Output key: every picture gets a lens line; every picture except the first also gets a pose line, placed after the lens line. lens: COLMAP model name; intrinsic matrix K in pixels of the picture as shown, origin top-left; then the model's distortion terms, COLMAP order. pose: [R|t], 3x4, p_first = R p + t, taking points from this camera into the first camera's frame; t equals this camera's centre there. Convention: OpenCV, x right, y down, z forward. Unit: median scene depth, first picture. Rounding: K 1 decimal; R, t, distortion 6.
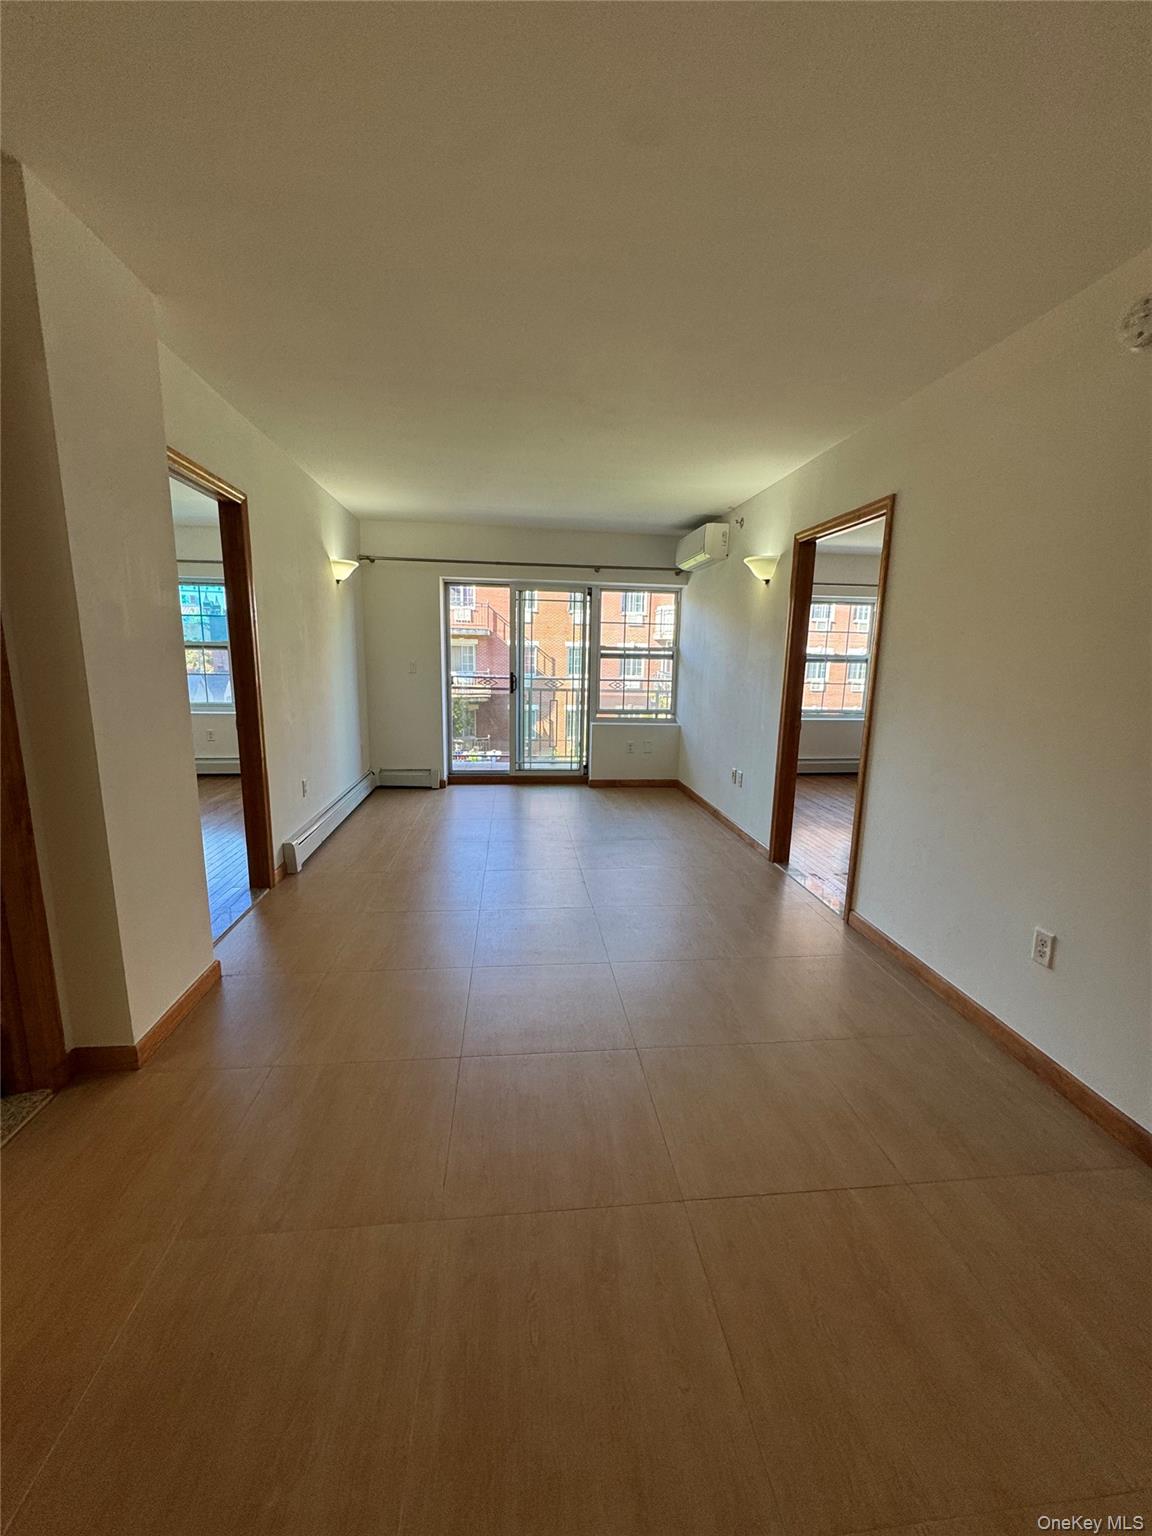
lens RADIAL K [[612.1, 0, 577.5], [0, 612.1, 768.3], [0, 0, 1]] dist [0.000253, 0.000292]
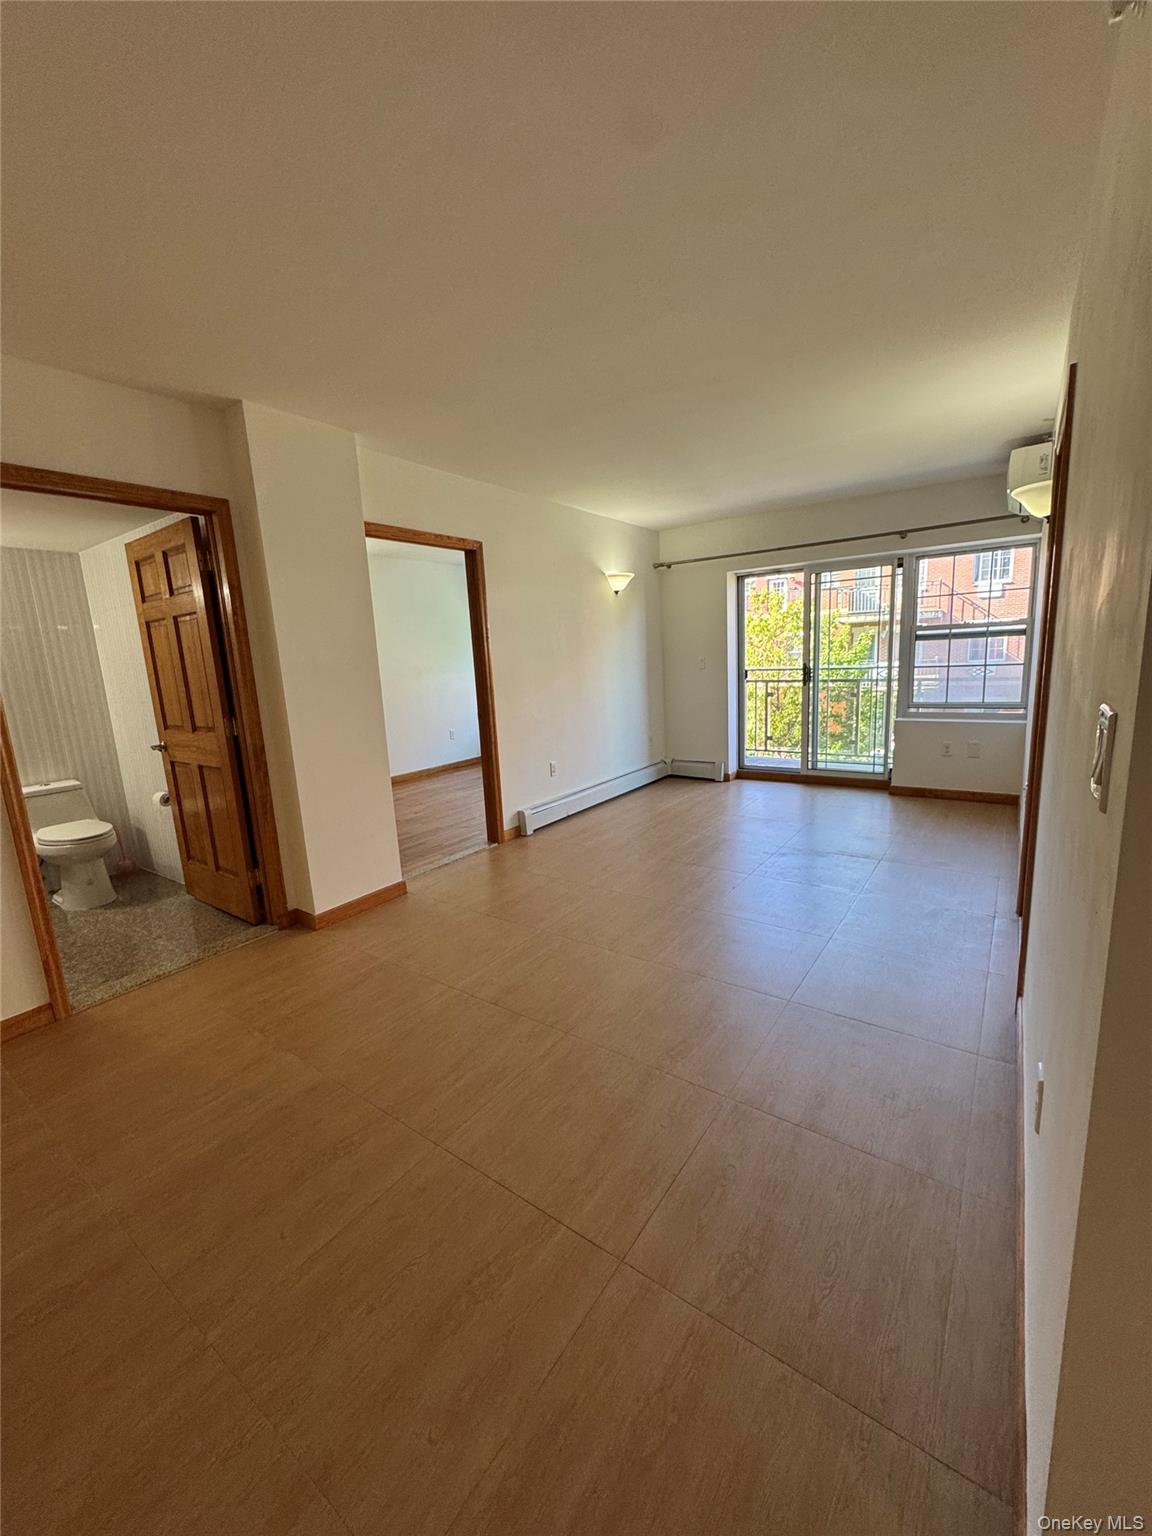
lens RADIAL K [[612.1, 0, 577.5], [0, 612.1, 768.3], [0, 0, 1]] dist [0.000253, 0.000292]
pose [[0.744525, 0.065751, -0.664349, 0.264119], [-0.058639, 0.997733, 0.033031, -0.008240], [0.665015, 0.014365, 0.746692, 0.080402]]
